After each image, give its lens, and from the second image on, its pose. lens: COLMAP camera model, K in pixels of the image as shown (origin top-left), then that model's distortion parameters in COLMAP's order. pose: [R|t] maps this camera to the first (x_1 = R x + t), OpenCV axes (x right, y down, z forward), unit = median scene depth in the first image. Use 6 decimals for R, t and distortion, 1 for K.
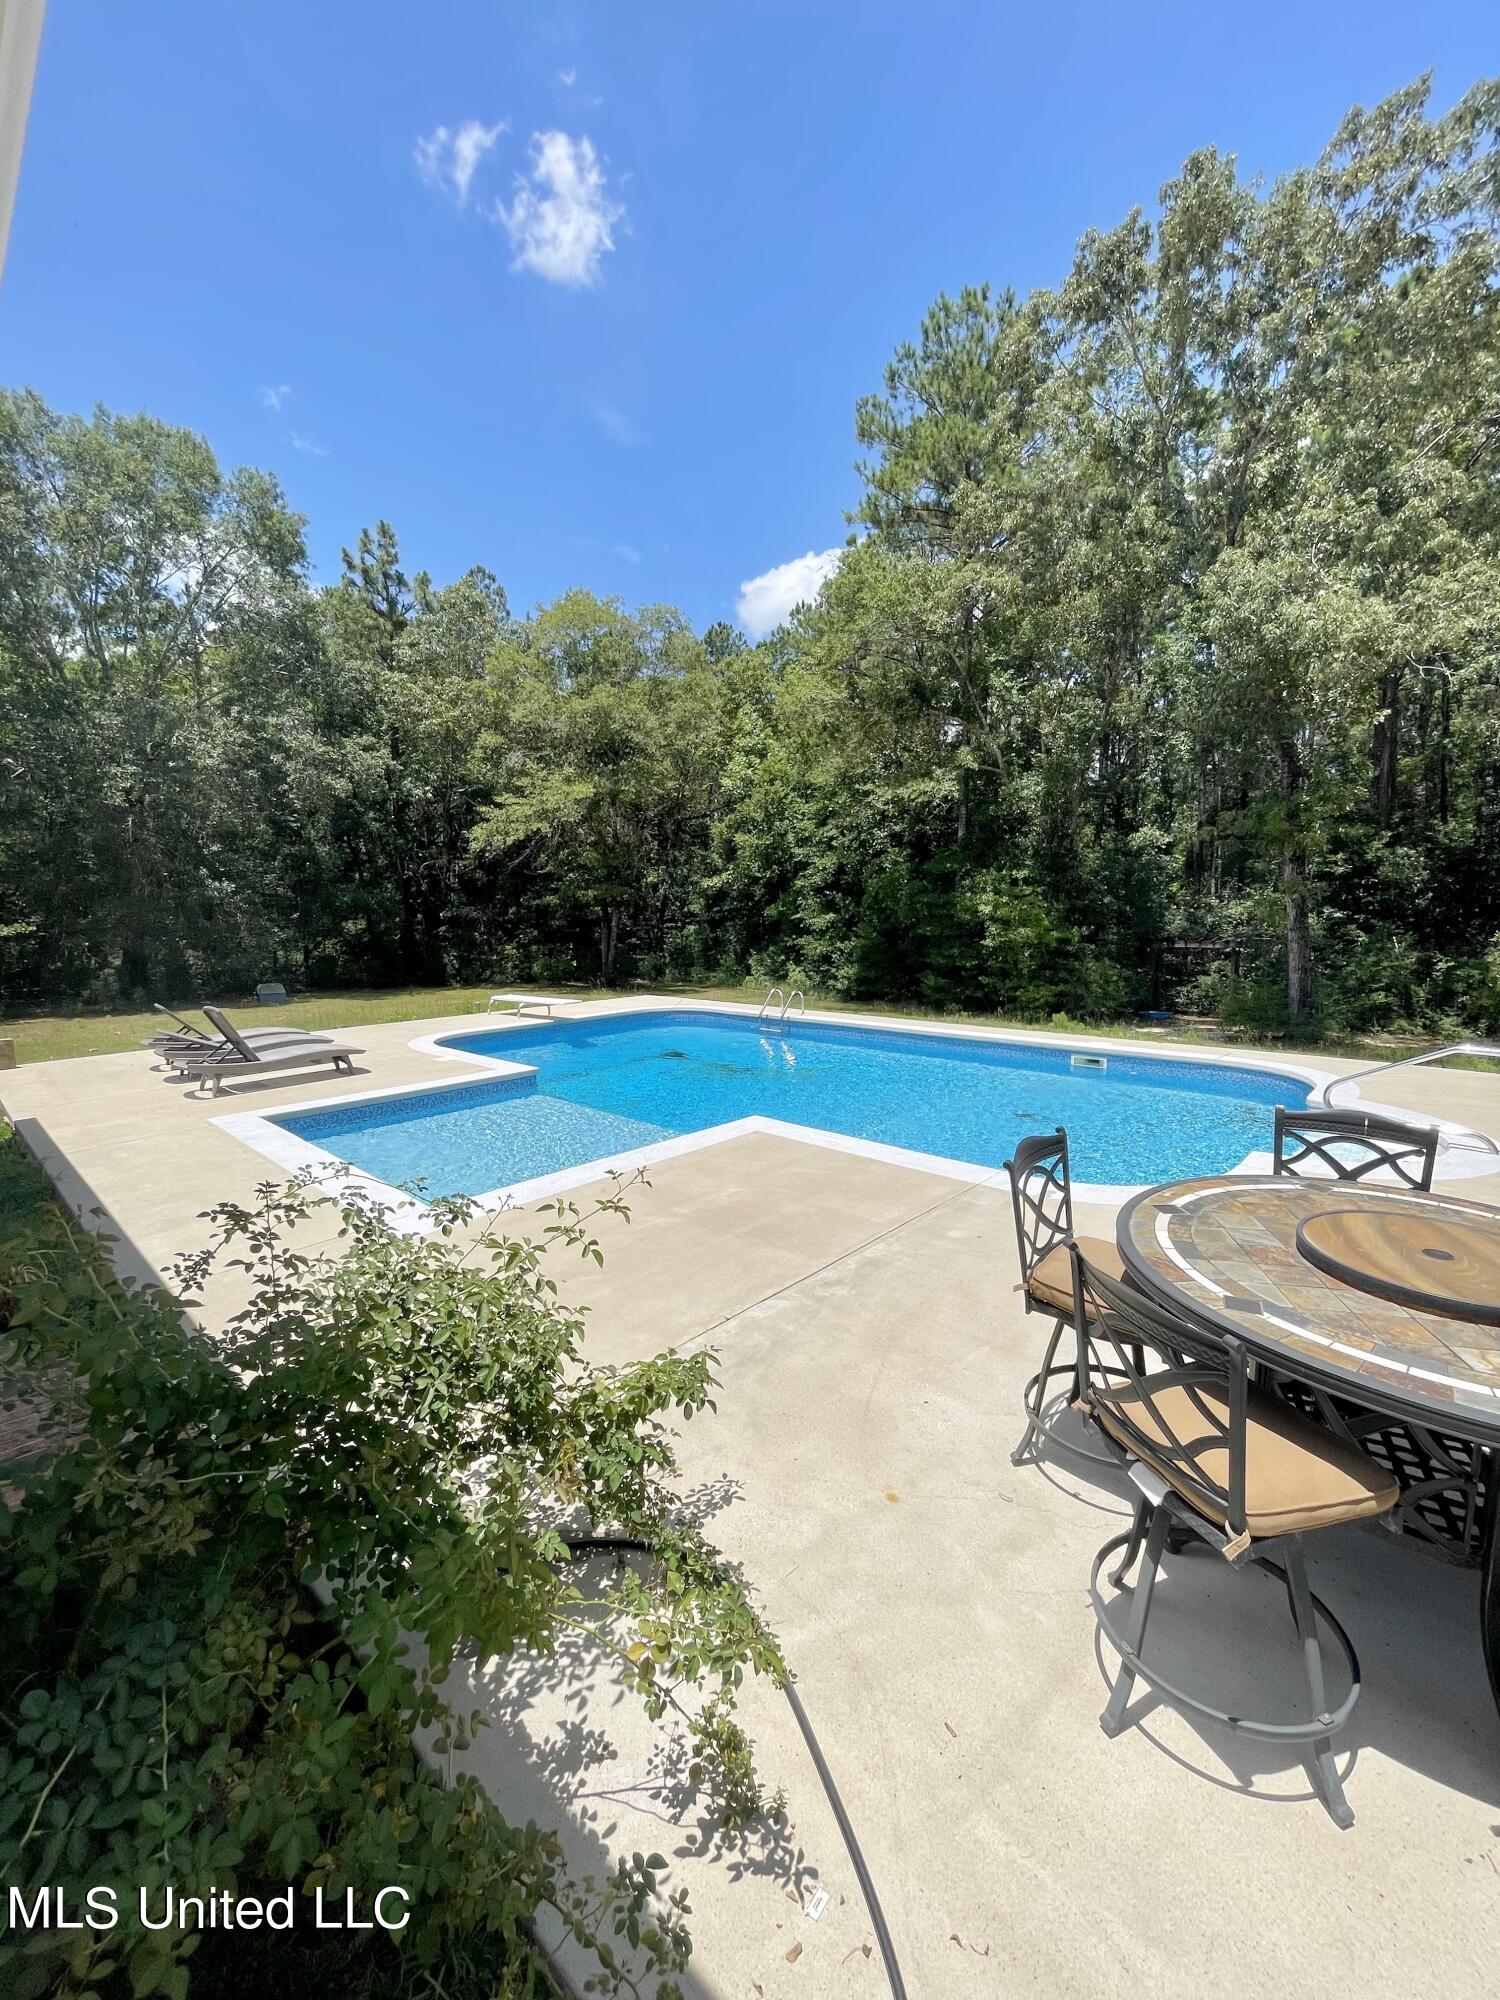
lens RADIAL K [[804.0, 0, 746.9], [0, 804.0, 998.0], [0, 0, 1]] dist [-0.002566, -0.000528]
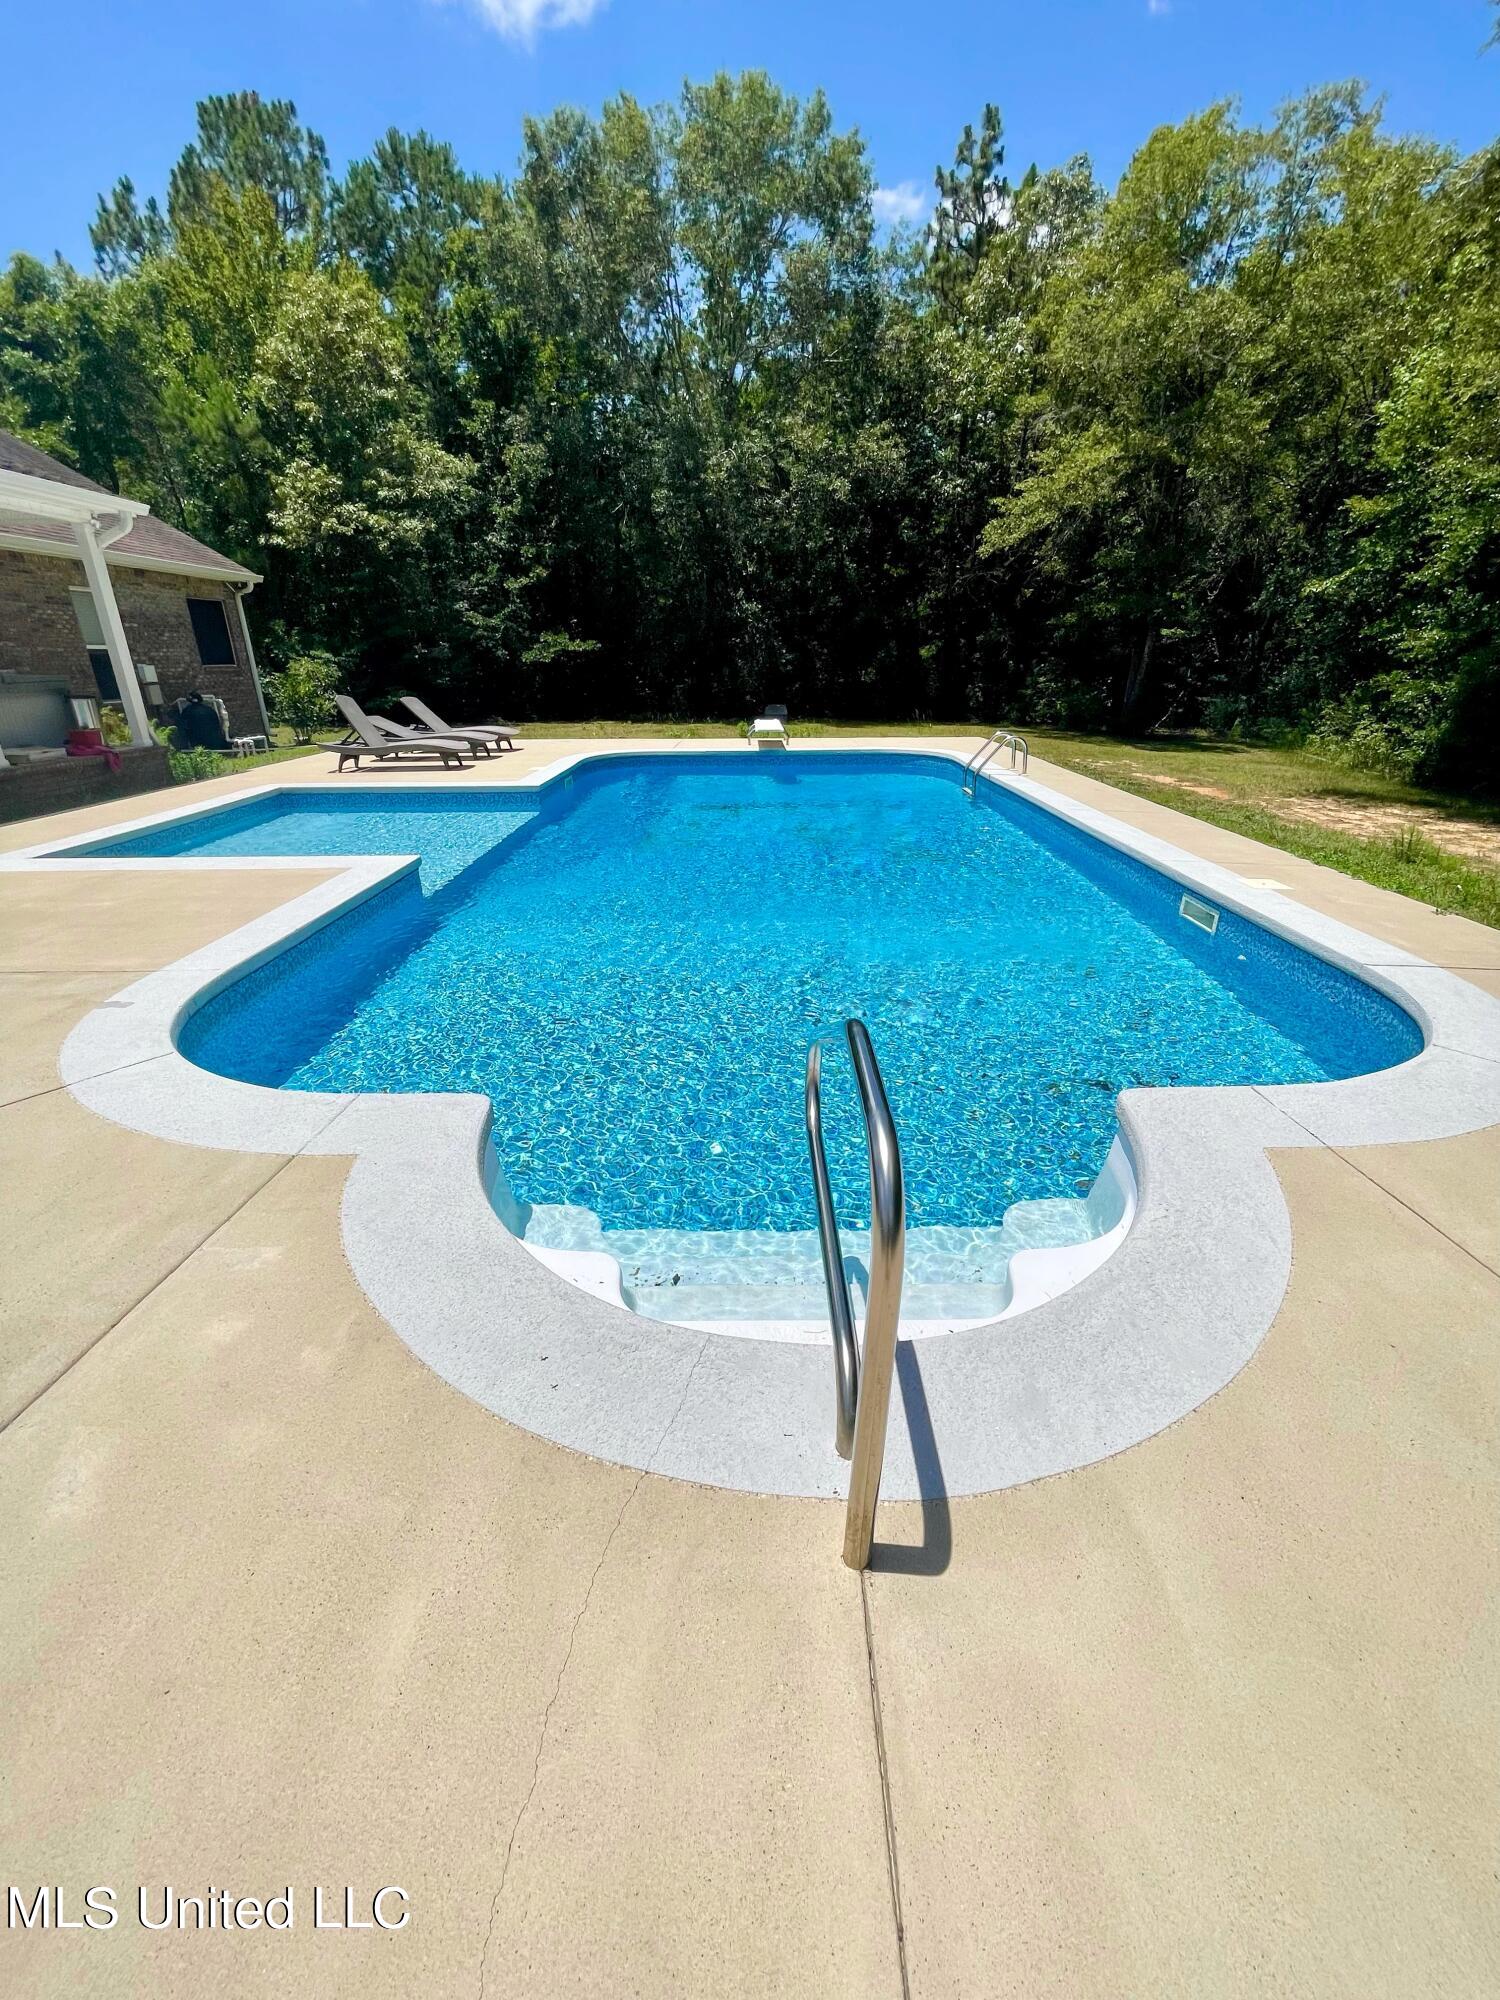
lens RADIAL K [[800.3, 0, 752.7], [0, 800.3, 1000.5], [0, 0, 1]] dist [-0.012015, 0.005727]
pose [[0.685555, 0.297448, -0.664484, 0.208306], [-0.079543, 0.937866, 0.337759, -0.005182], [0.723662, -0.178697, 0.666618, 0.165394]]
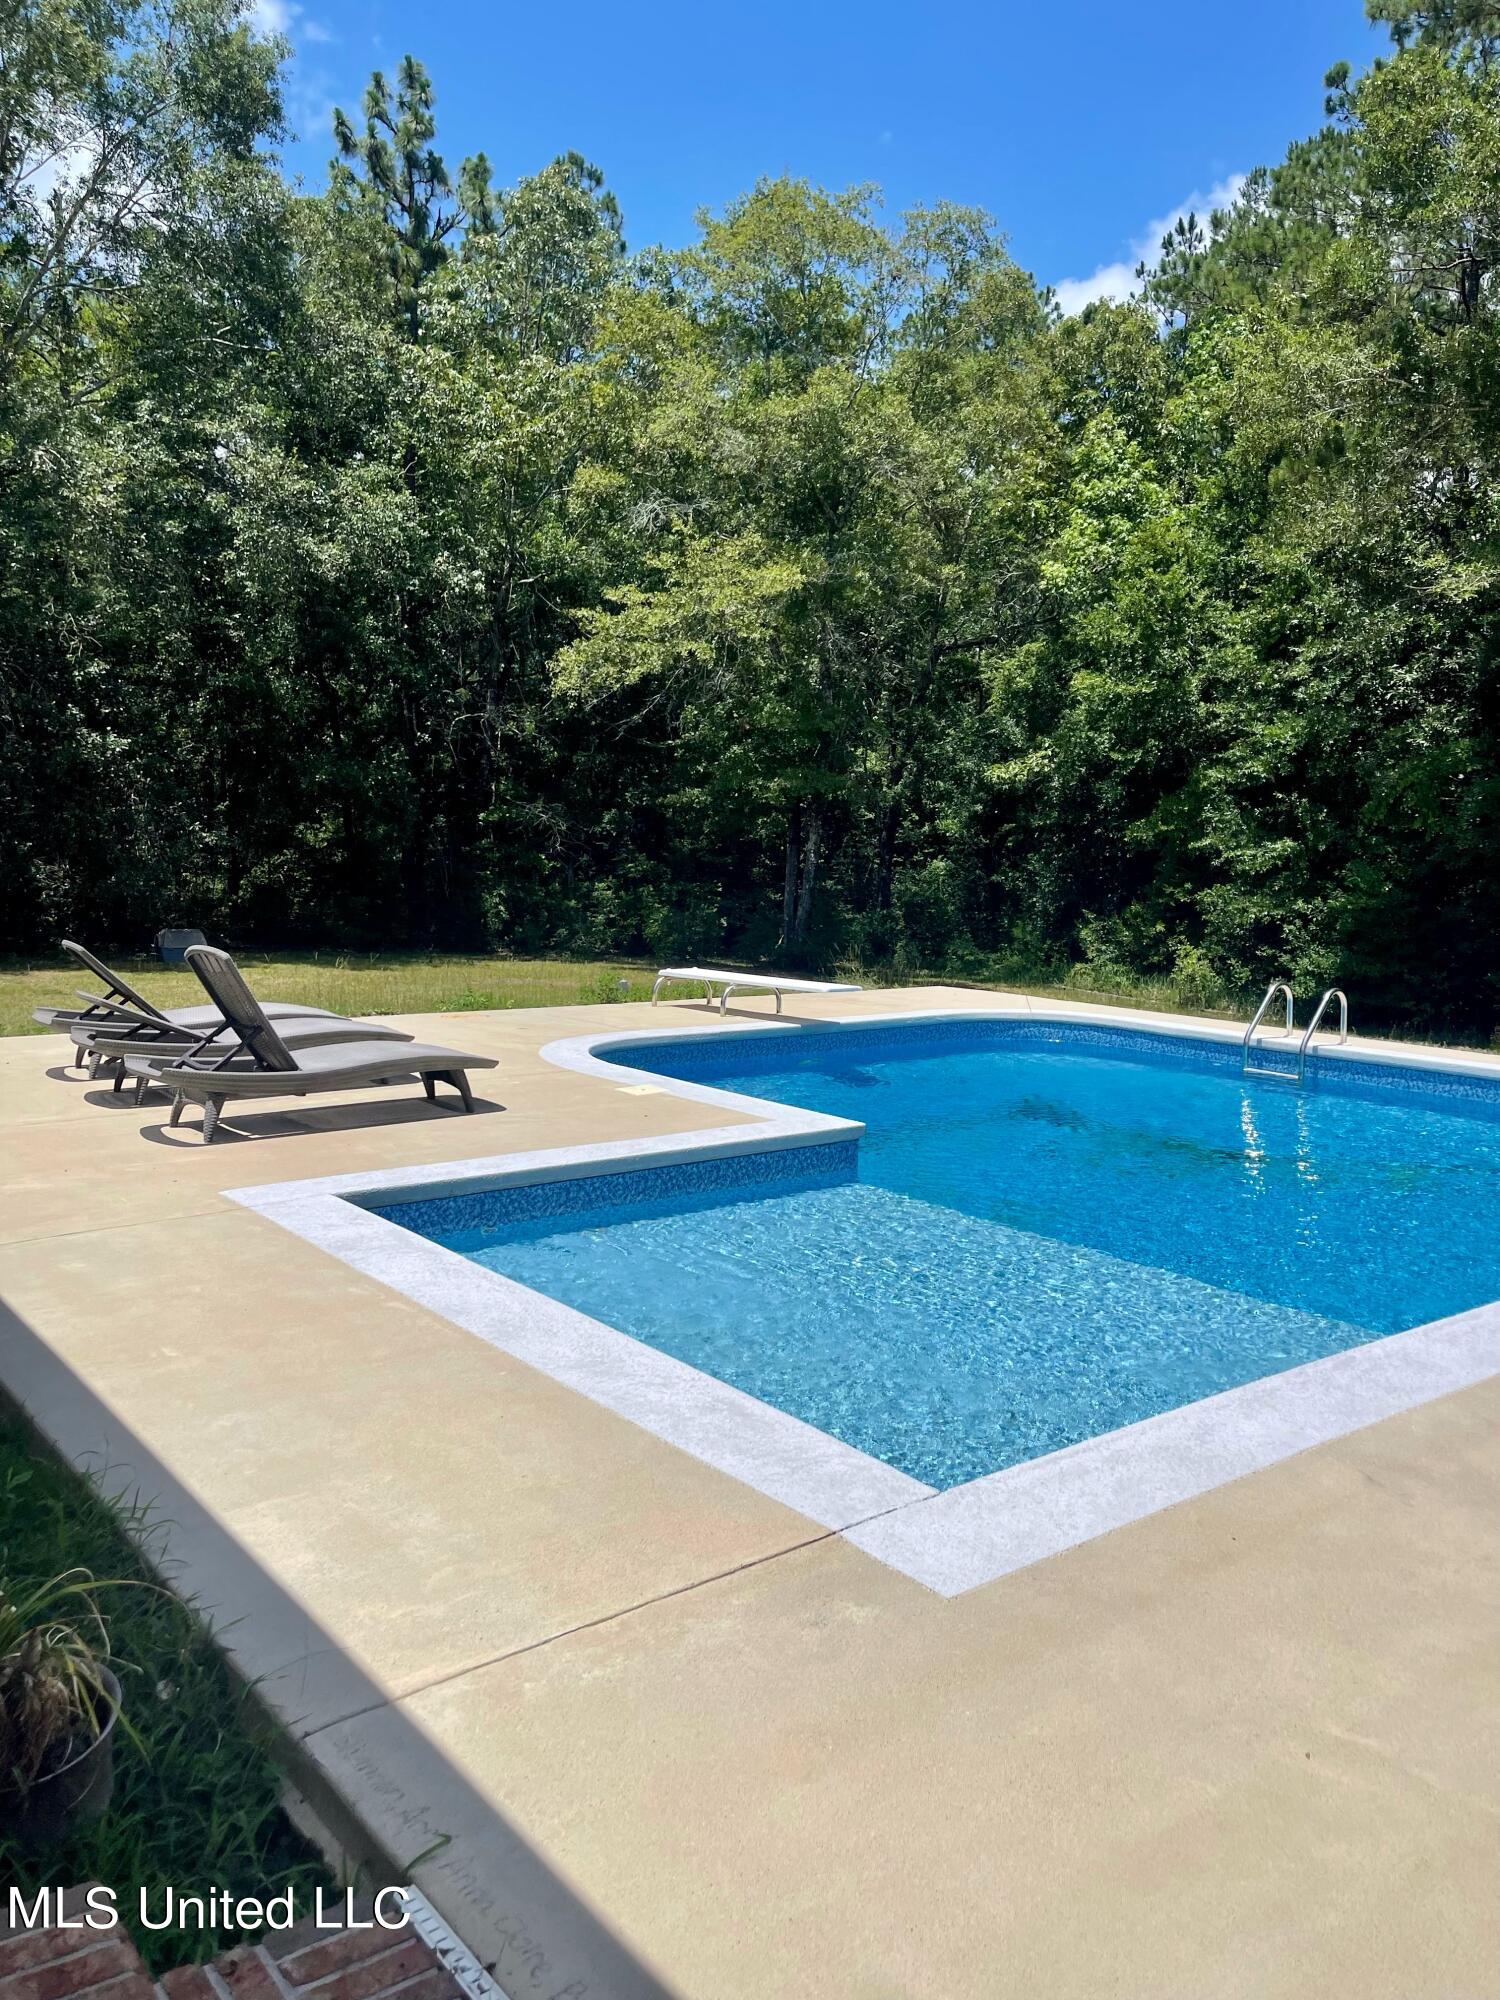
lens RADIAL K [[1519.5, 0, 763.0], [0, 1519.5, 1001.6], [0, 0, 1]] dist [0.048477, -0.010609]
pose [[0.988951, 0.054647, -0.137802, -0.065484], [-0.055027, 0.998484, 0.001057, 0.006825], [0.137651, 0.006538, 0.990459, 0.048353]]
